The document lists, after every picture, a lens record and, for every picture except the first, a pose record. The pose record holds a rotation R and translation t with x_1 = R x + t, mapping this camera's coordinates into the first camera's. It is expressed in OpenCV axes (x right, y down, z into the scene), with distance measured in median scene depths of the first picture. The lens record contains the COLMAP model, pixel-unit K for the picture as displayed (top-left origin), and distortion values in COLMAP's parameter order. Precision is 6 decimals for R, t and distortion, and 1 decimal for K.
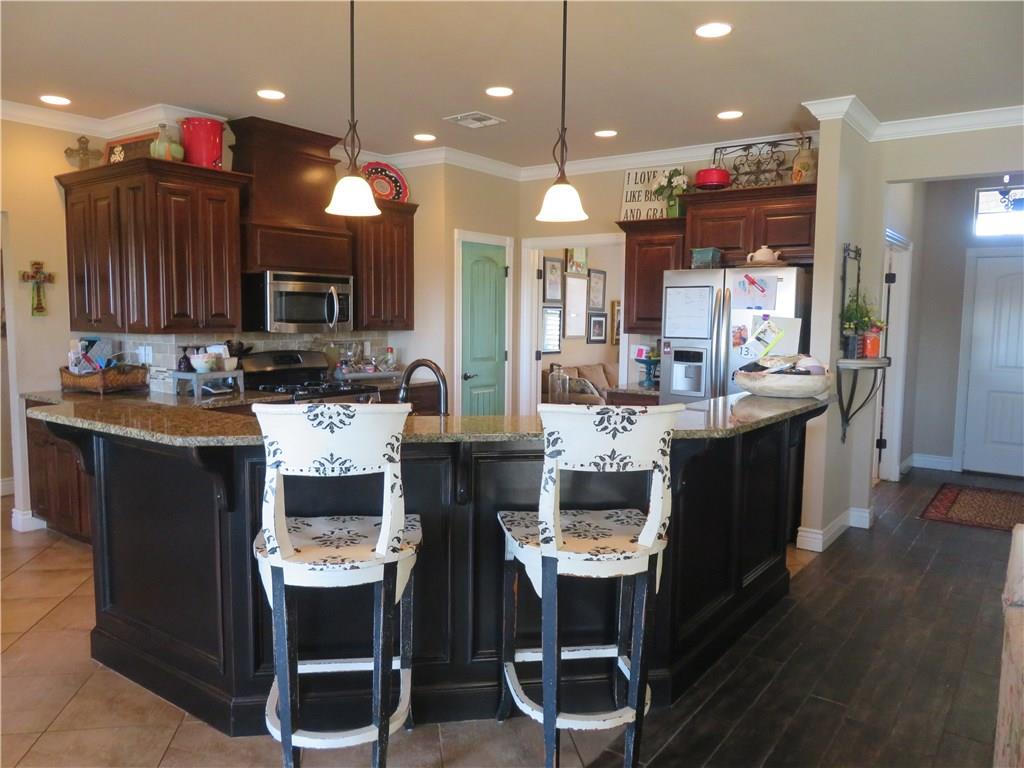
lens RADIAL K [[763.9, 0, 514.8], [0, 763.9, 385.1], [0, 0, 1]] dist [-0.012652, 0.000117]
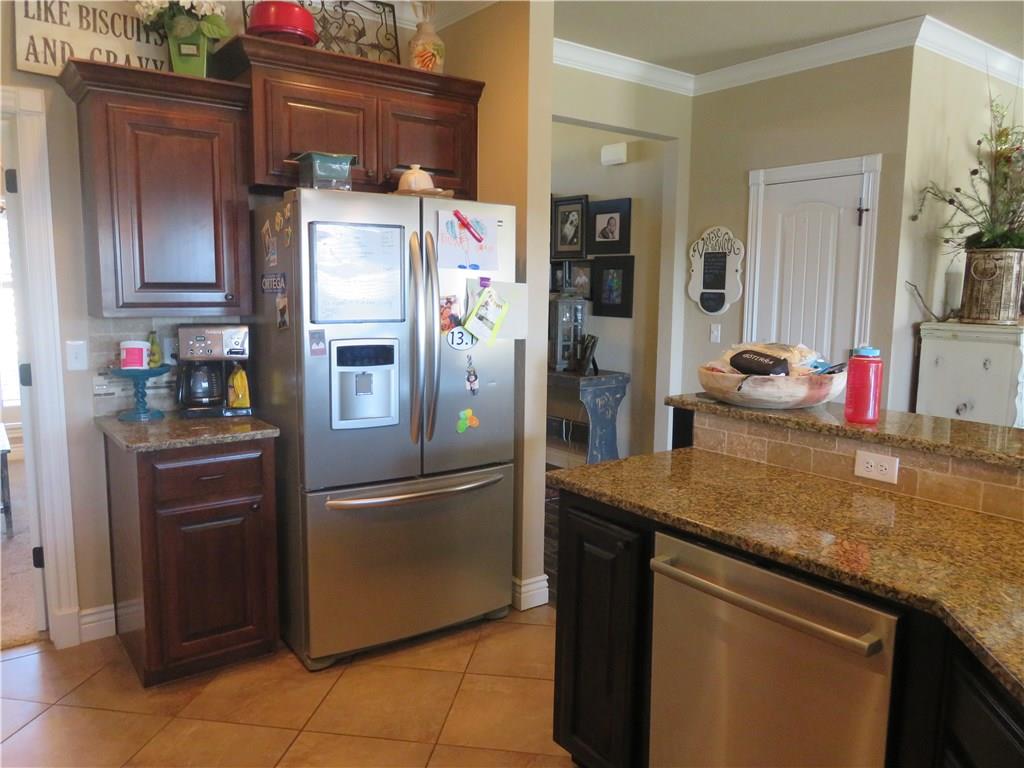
lens RADIAL K [[763.9, 0, 509.2], [0, 763.9, 383.5], [0, 0, 1]] dist [-0.012652, 0.000117]
pose [[0.300459, -0.133725, 0.944374, -0.239750], [0.078641, 0.990225, 0.115197, -0.067832], [-0.950547, 0.039654, 0.308038, 0.694399]]
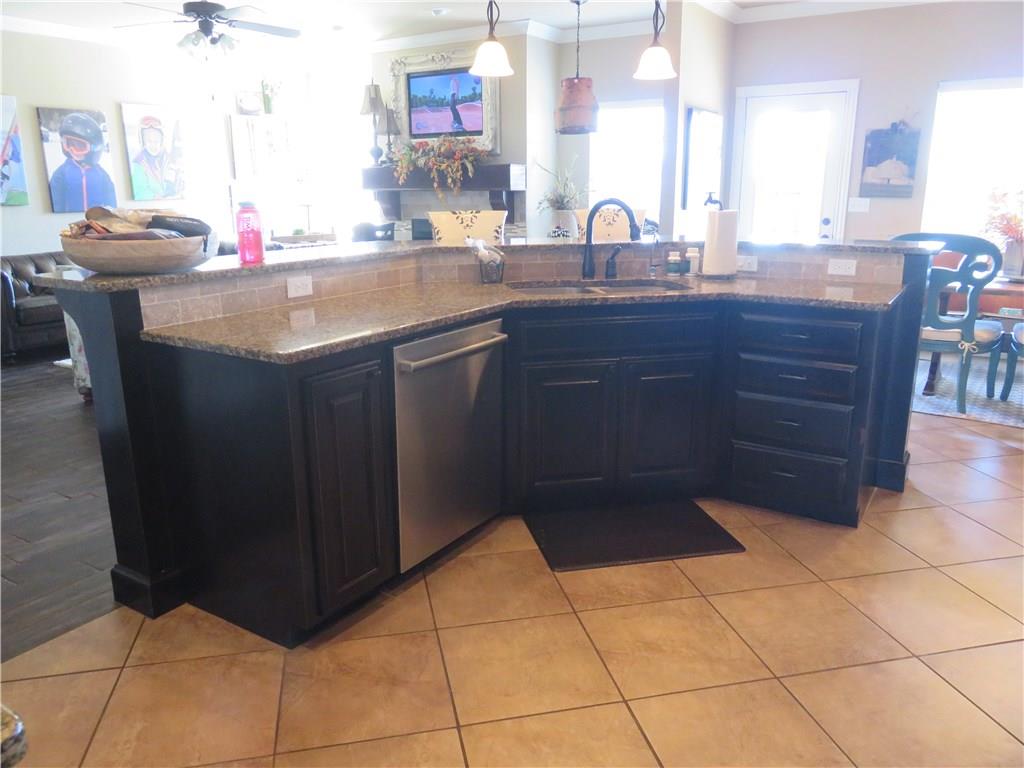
lens RADIAL K [[763.9, 0, 514.0], [0, 763.9, 382.8], [0, 0, 1]] dist [-0.012652, 0.000117]
pose [[-0.997878, 0.007564, -0.064670, 0.051890], [-0.014877, 0.940467, 0.339560, -0.085058], [0.063388, 0.339802, -0.938358, 1.148135]]
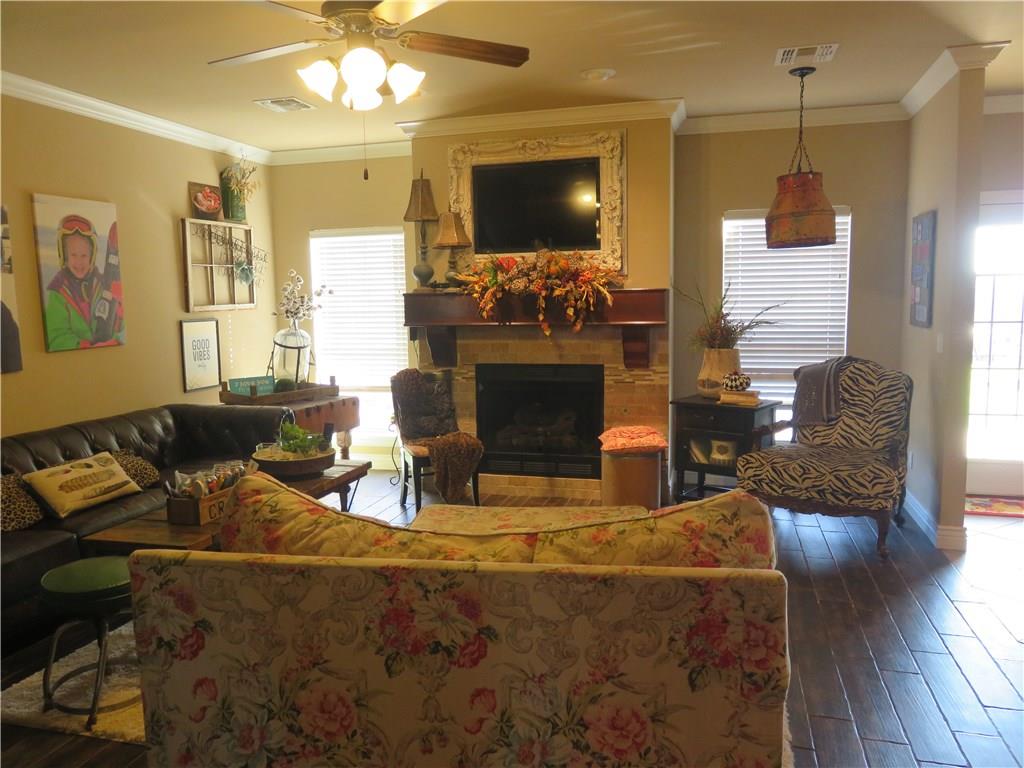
lens RADIAL K [[763.9, 0, 512.7], [0, 763.9, 380.3], [0, 0, 1]] dist [-0.012652, 0.000117]
pose [[-0.938417, 0.039527, -0.343237, 0.461030], [-0.028770, 0.981045, 0.191633, -0.057722], [0.344305, 0.189707, -0.919492, 0.622406]]
